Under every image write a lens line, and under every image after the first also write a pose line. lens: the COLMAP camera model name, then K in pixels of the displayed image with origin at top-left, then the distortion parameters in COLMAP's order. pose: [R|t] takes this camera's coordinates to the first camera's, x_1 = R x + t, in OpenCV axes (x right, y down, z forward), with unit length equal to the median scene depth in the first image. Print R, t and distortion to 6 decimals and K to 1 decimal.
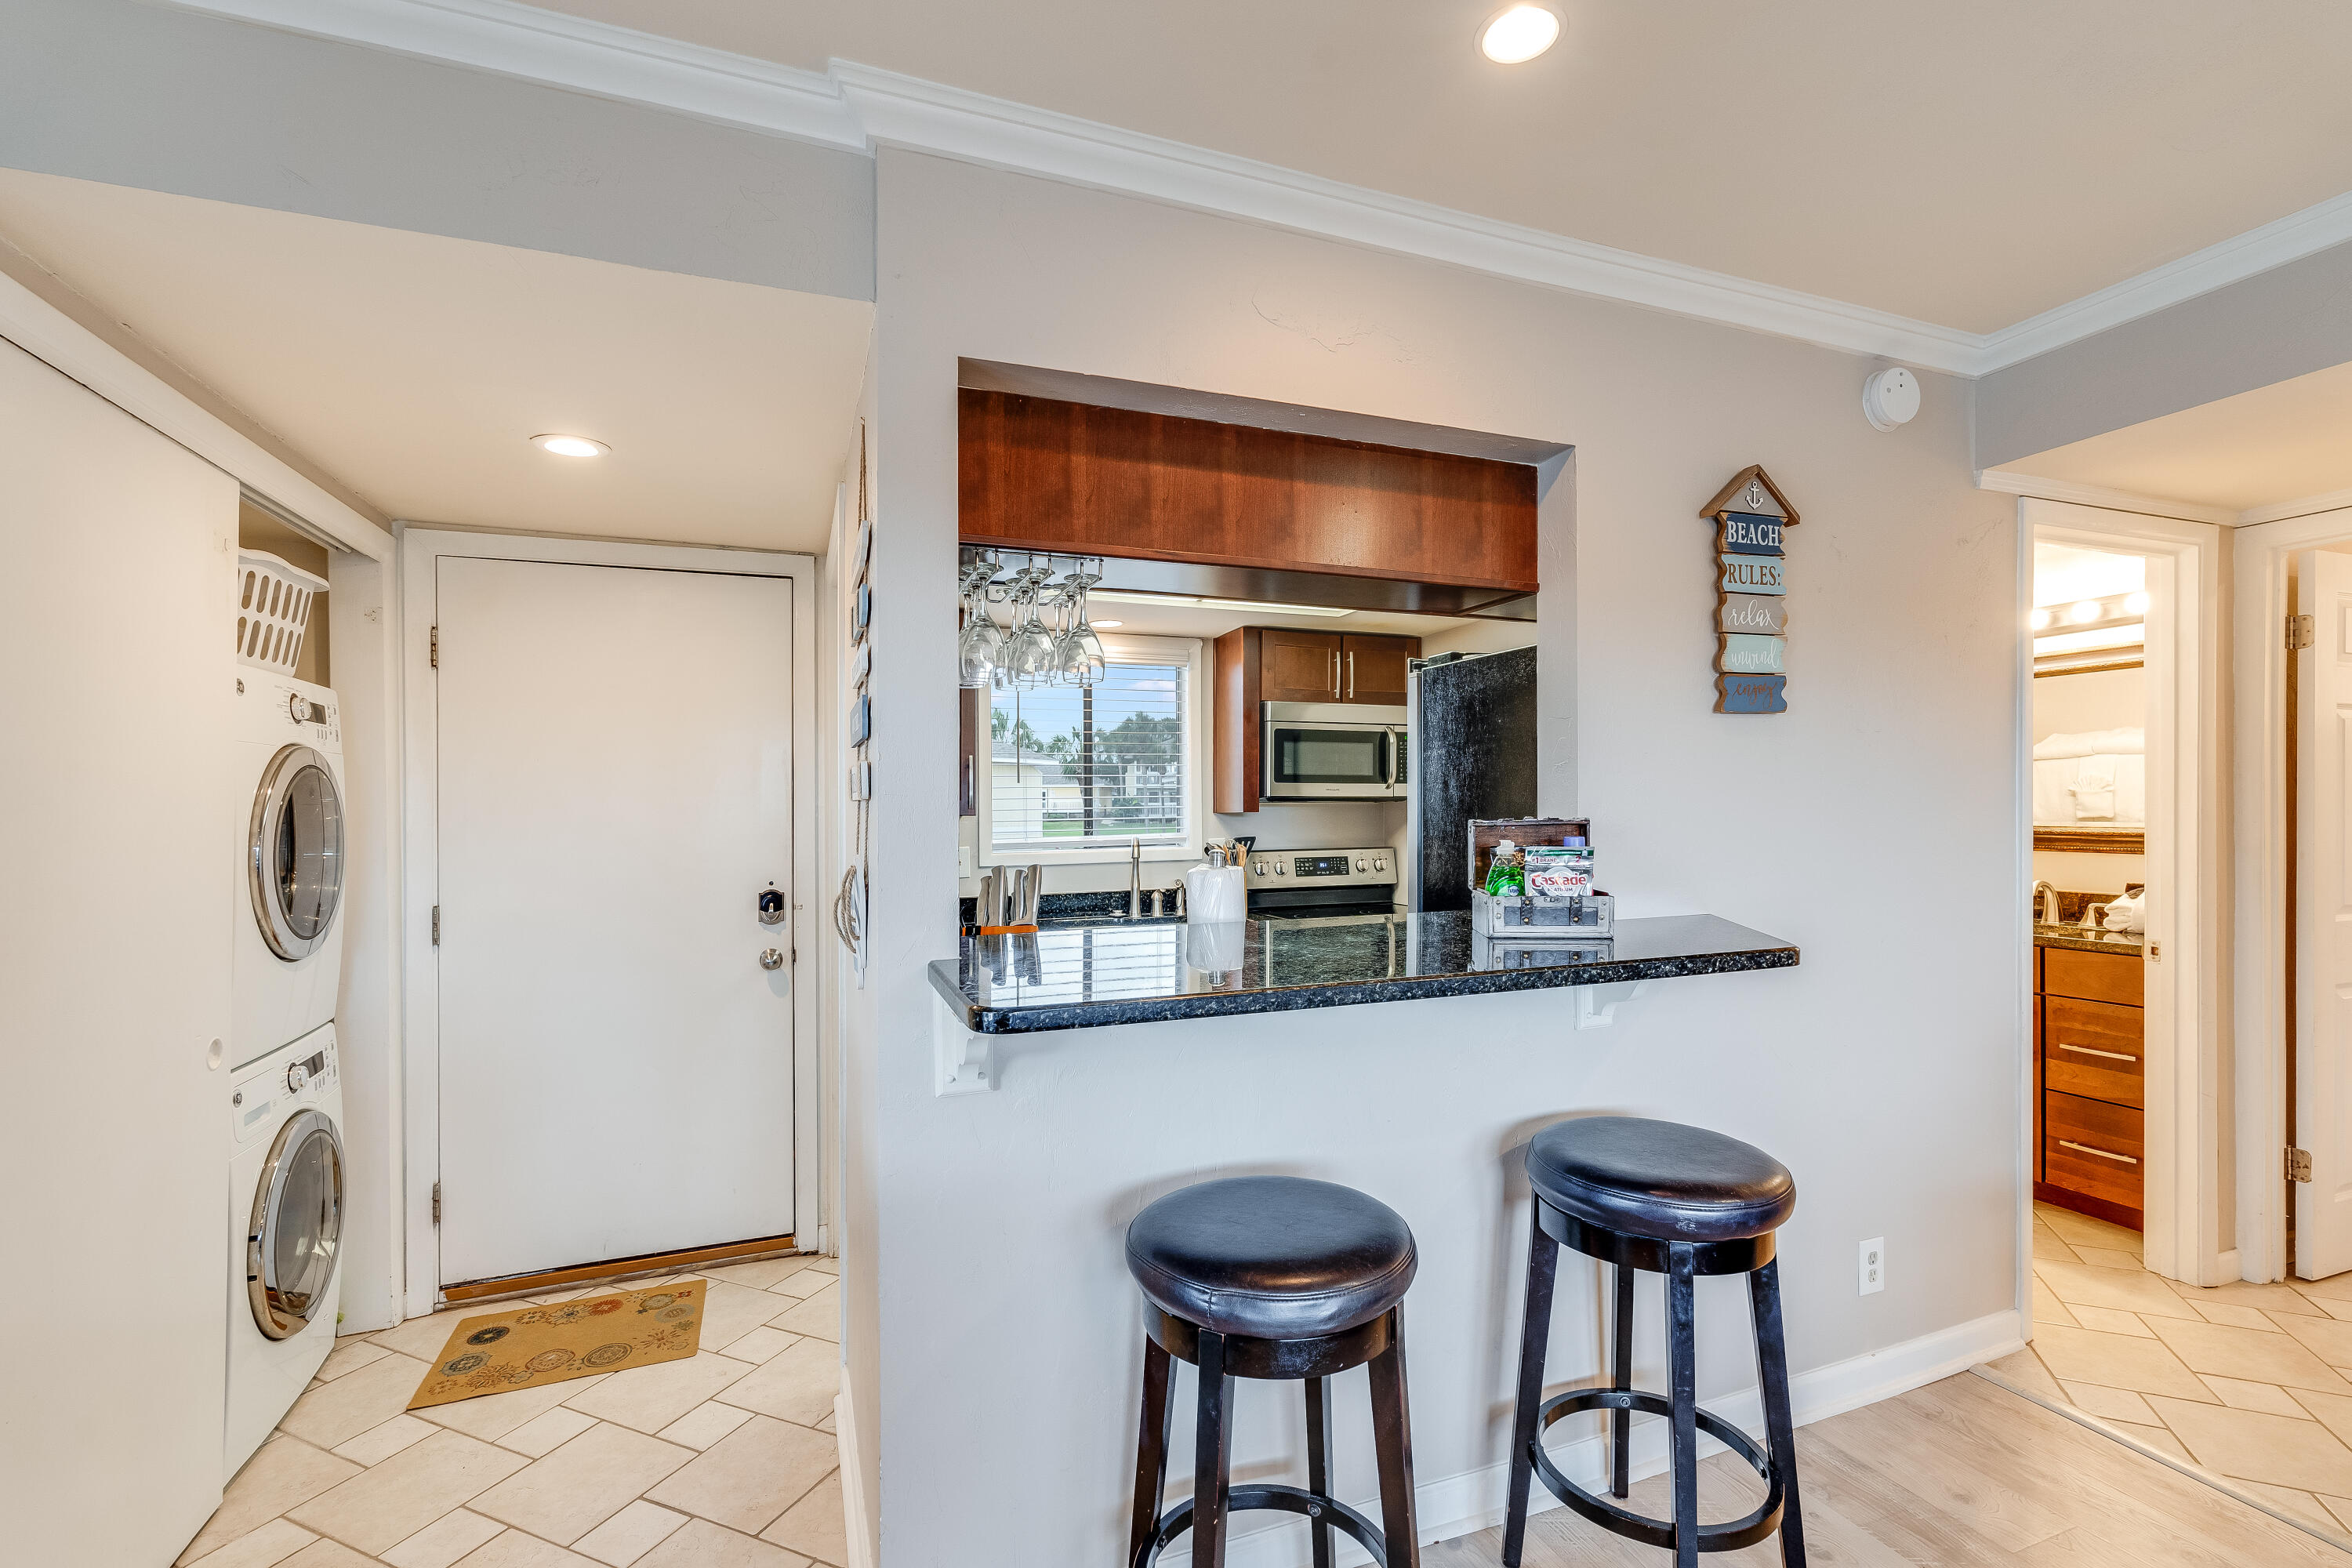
lens RADIAL K [[1040.3, 0, 1178.1], [0, 1040.3, 797.8], [0, 0, 1]] dist [-0.004940, 0.000038]
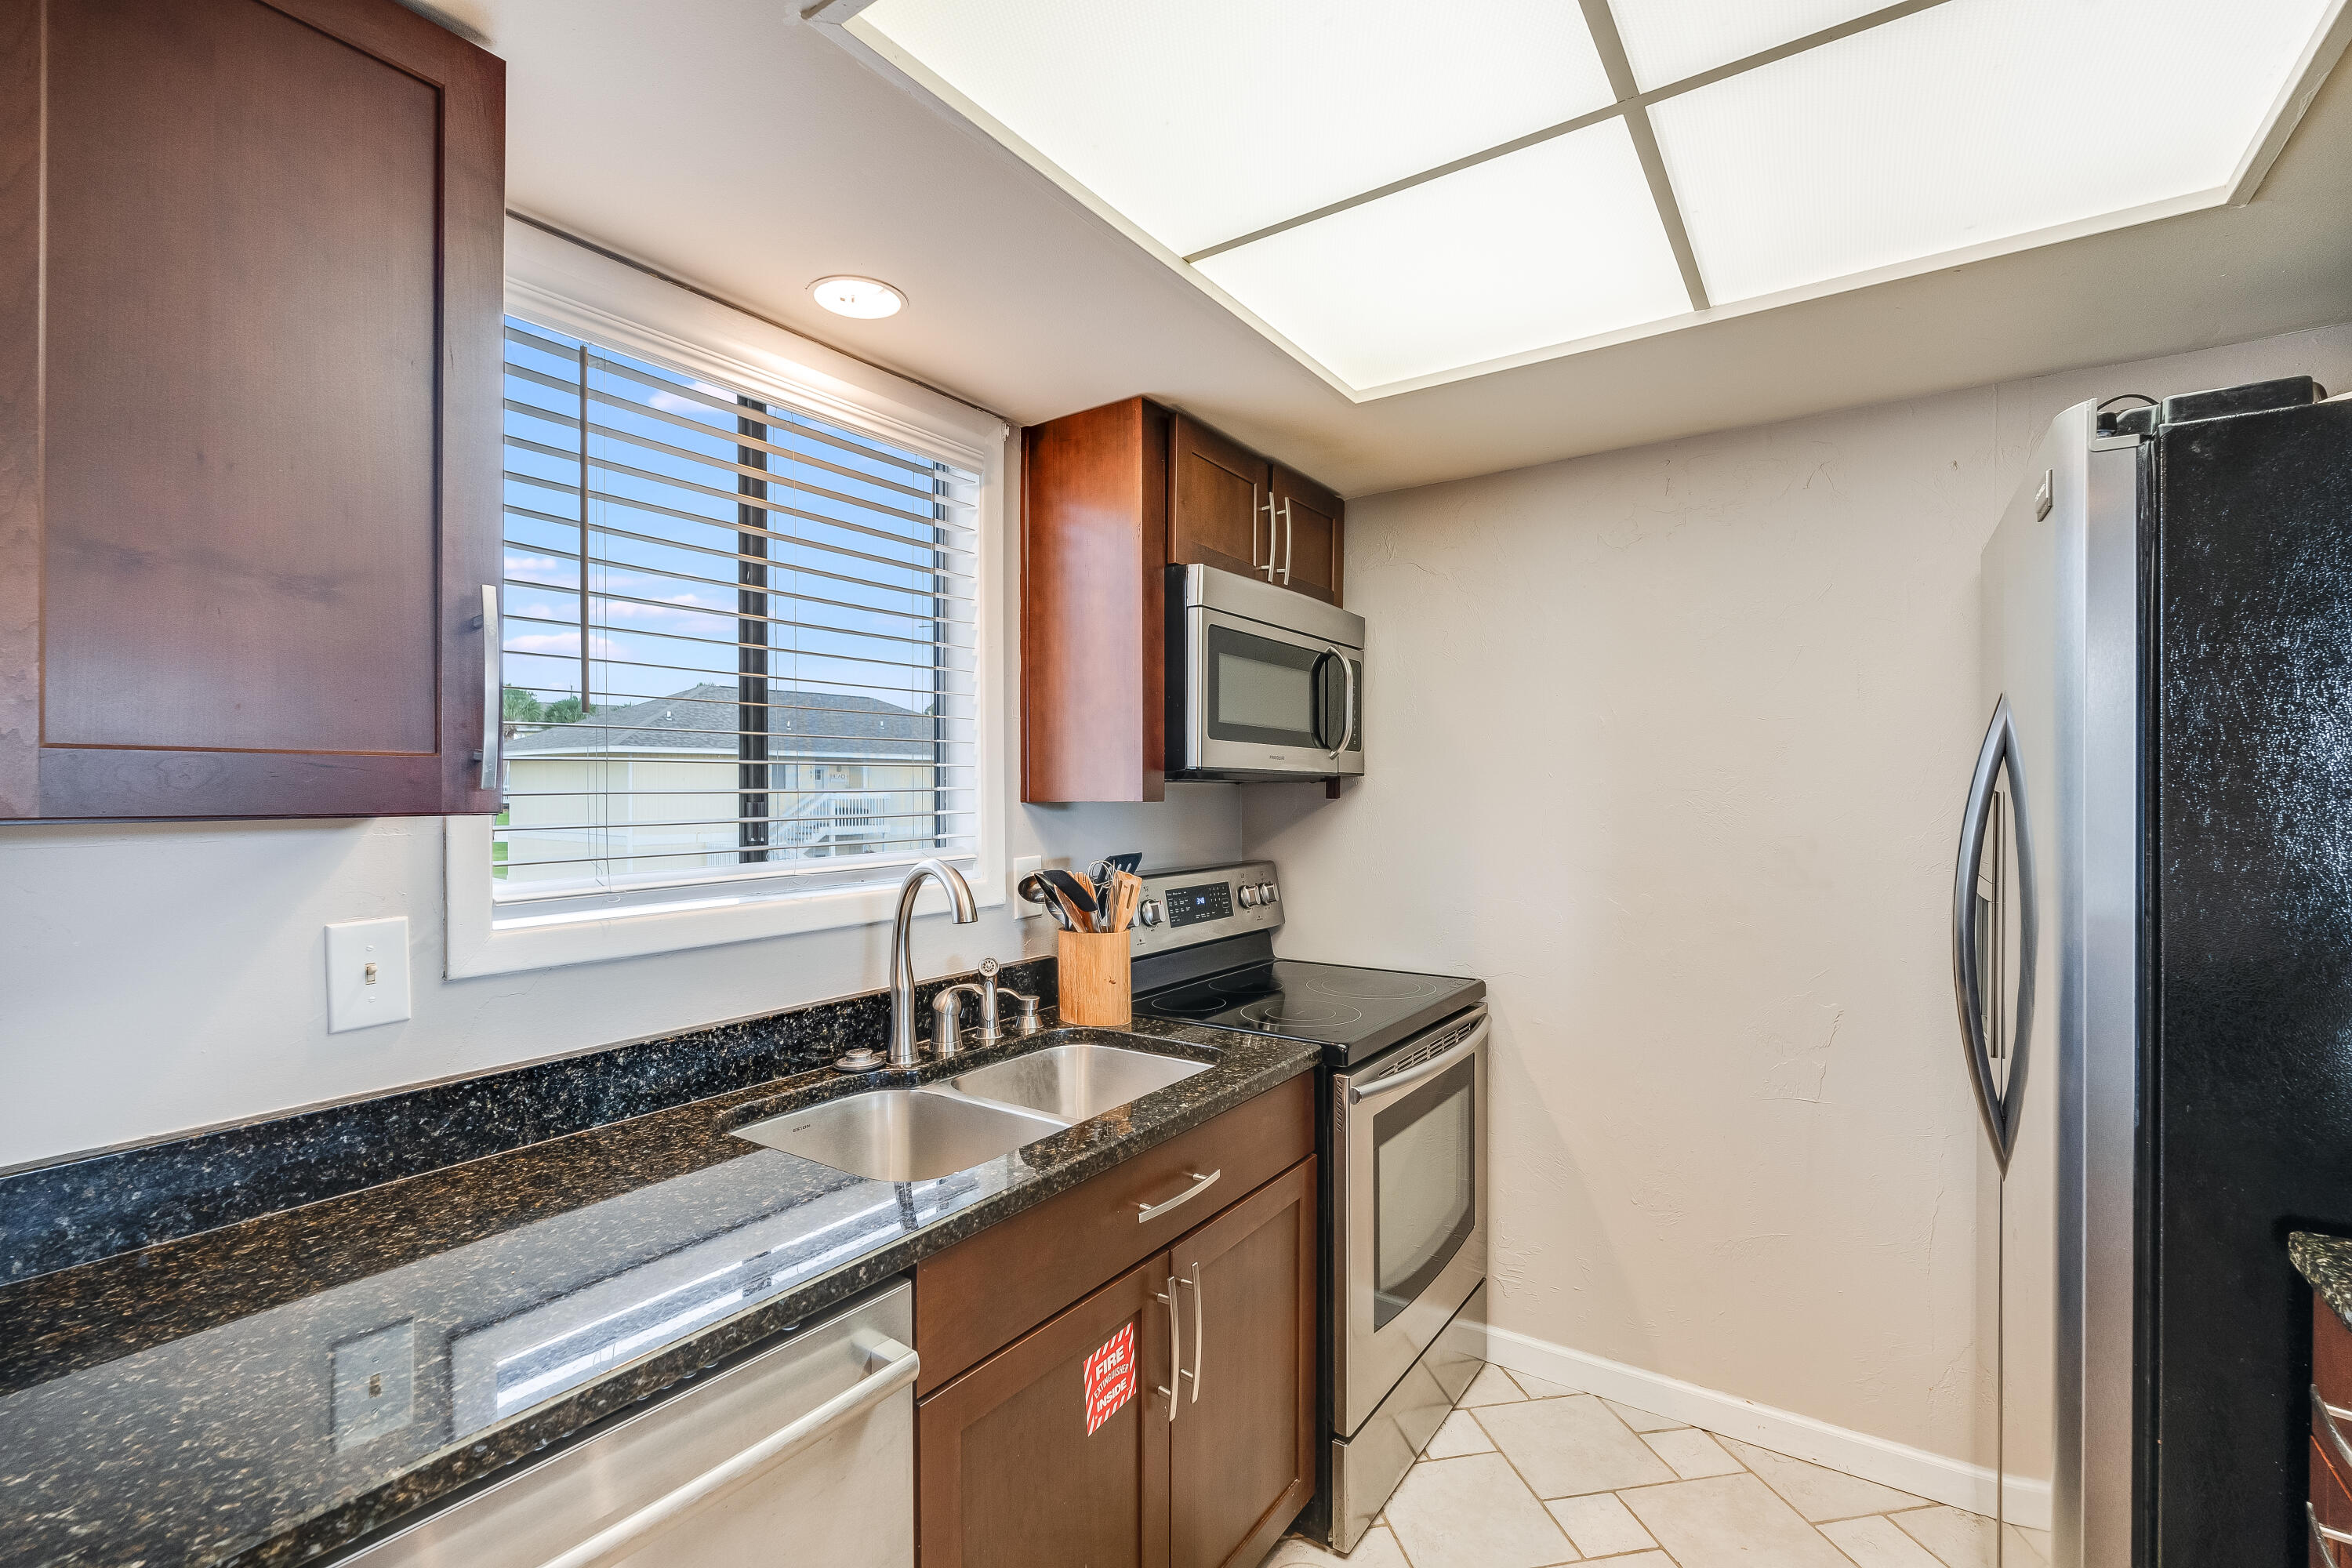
lens RADIAL K [[1040.3, 0, 1166.6], [0, 1040.3, 791.8], [0, 0, 1]] dist [-0.004940, 0.000038]
pose [[0.819131, 0.008088, 0.573550, -0.330622], [-0.013802, 0.999889, 0.005612, 0.012260], [-0.573441, -0.012513, 0.819151, 1.067338]]
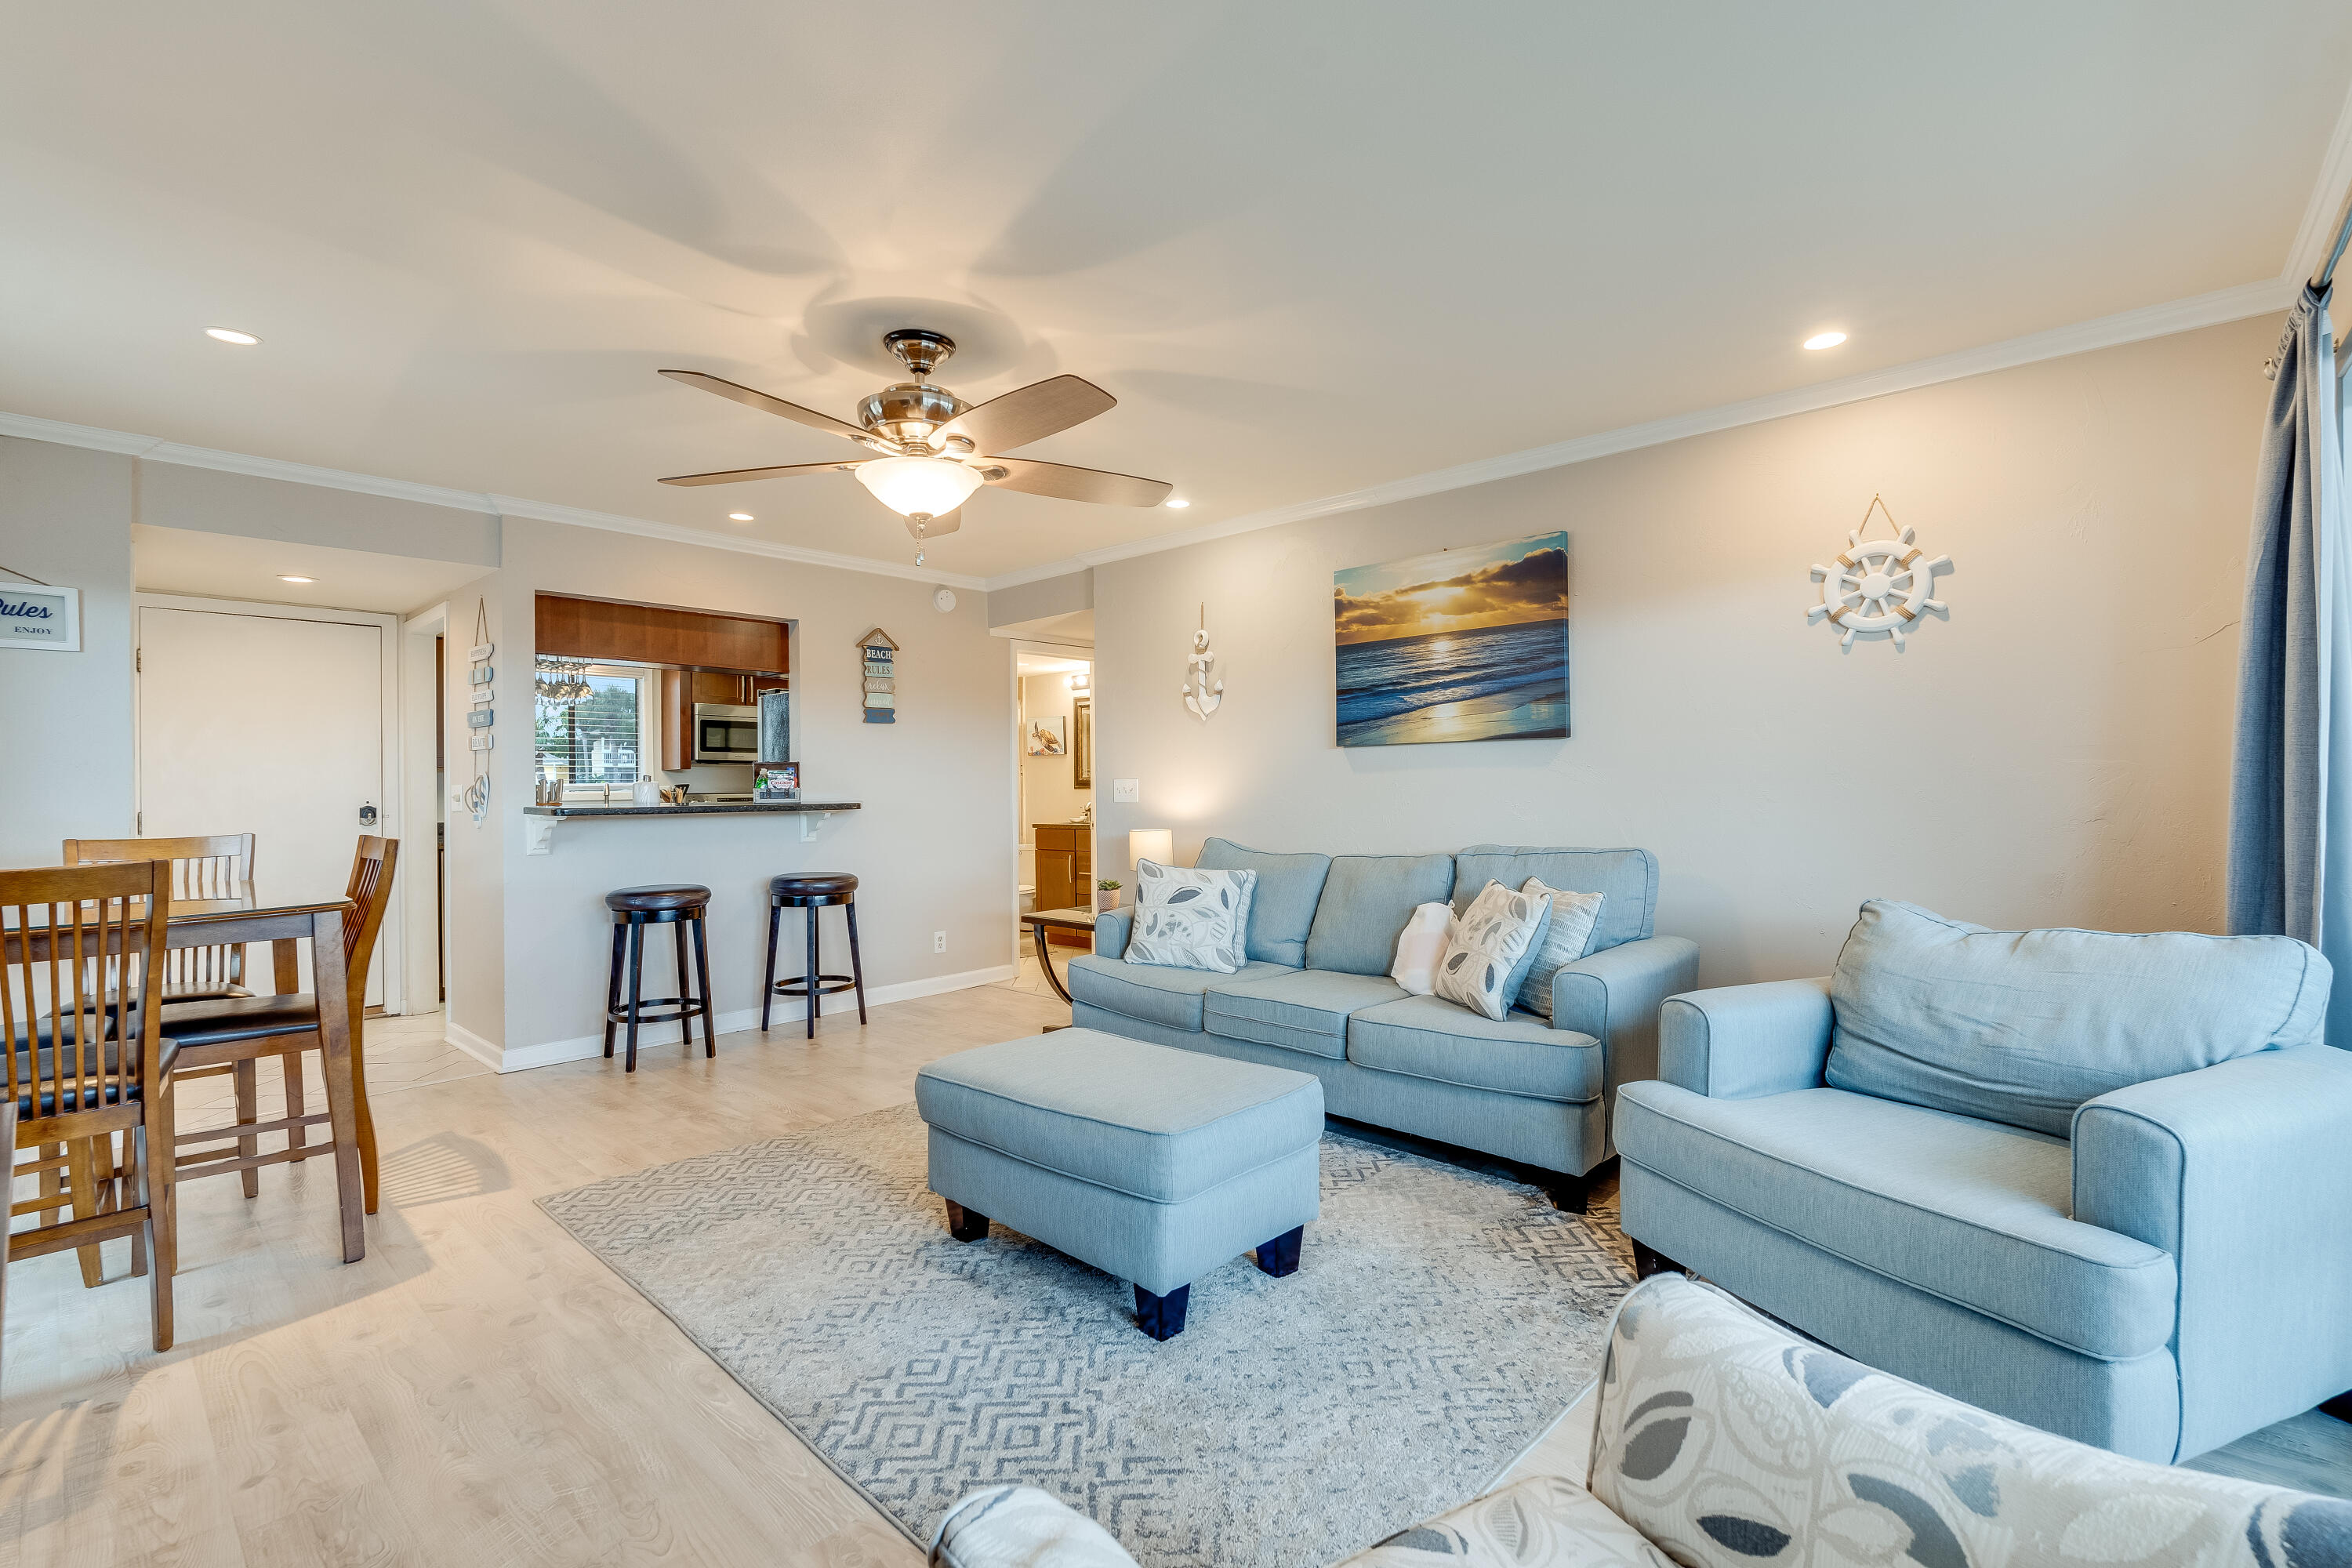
lens RADIAL K [[1040.3, 0, 1188.1], [0, 1040.3, 787.3], [0, 0, 1]] dist [-0.004940, 0.000038]
pose [[0.890780, -0.000477, 0.454434, 0.053762], [-0.002225, 0.999983, 0.005411, 0.055486], [-0.454429, -0.005831, 0.890764, -1.465507]]
